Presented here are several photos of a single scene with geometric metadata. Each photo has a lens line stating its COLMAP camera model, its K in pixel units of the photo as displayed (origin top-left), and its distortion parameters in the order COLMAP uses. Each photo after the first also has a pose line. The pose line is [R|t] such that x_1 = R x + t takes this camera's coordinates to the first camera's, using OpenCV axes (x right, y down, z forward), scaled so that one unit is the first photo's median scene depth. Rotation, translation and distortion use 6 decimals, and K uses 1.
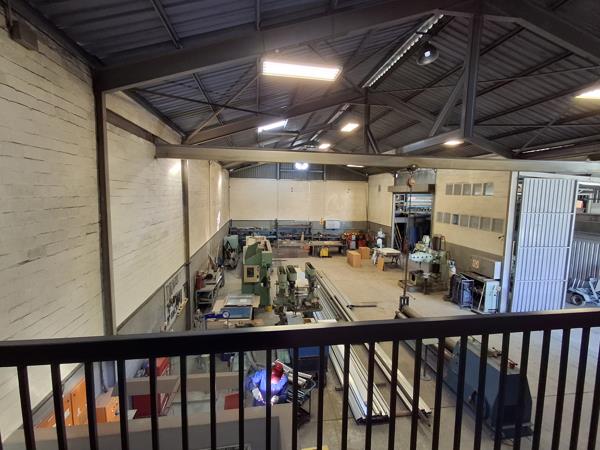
lens RADIAL K [[276.9, 0, 300.7], [0, 276.9, 223.3], [0, 0, 1]] dist [0.009248, 0.001099]
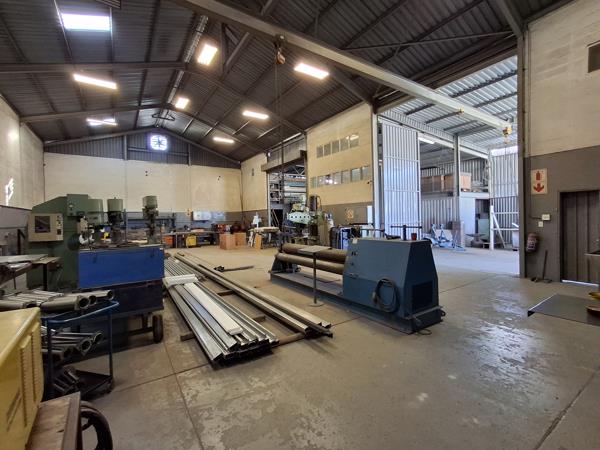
lens RADIAL K [[276.9, 0, 301.3], [0, 276.9, 222.1], [0, 0, 1]] dist [0.009248, 0.001099]
pose [[0.907600, -0.035066, 0.418369, 0.046954], [0.076746, 0.993572, -0.083213, 0.167144], [-0.412761, 0.107632, 0.904457, 0.138704]]
